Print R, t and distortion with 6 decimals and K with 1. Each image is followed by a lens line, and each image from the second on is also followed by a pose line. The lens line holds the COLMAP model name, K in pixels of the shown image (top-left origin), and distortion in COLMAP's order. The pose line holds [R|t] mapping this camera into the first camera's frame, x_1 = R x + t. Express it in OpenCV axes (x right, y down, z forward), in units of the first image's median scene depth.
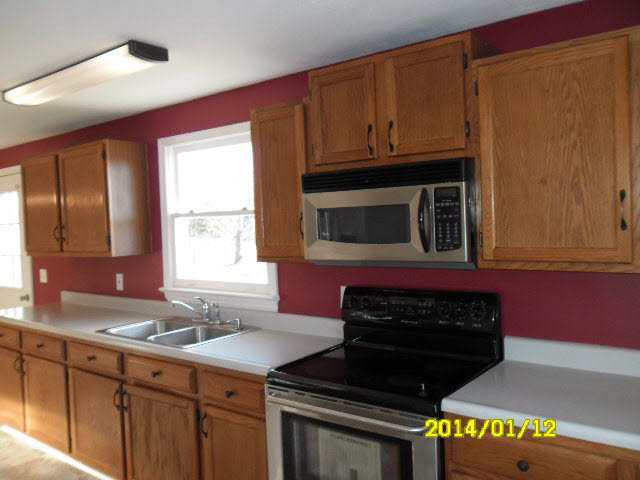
lens RADIAL K [[547.3, 0, 320.0], [0, 547.3, 240.0], [0, 0, 1]] dist [0.001704, -0.003997]
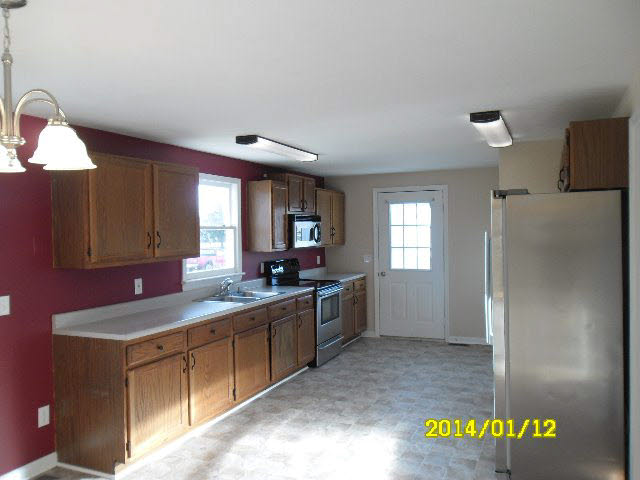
lens RADIAL K [[547.3, 0, 320.0], [0, 547.3, 240.0], [0, 0, 1]] dist [0.001704, -0.003997]
pose [[-0.264057, 0.029666, 0.964051, -1.522174], [0.073916, 0.997210, -0.010440, 0.023281], [-0.961671, 0.068502, -0.265513, 0.945175]]
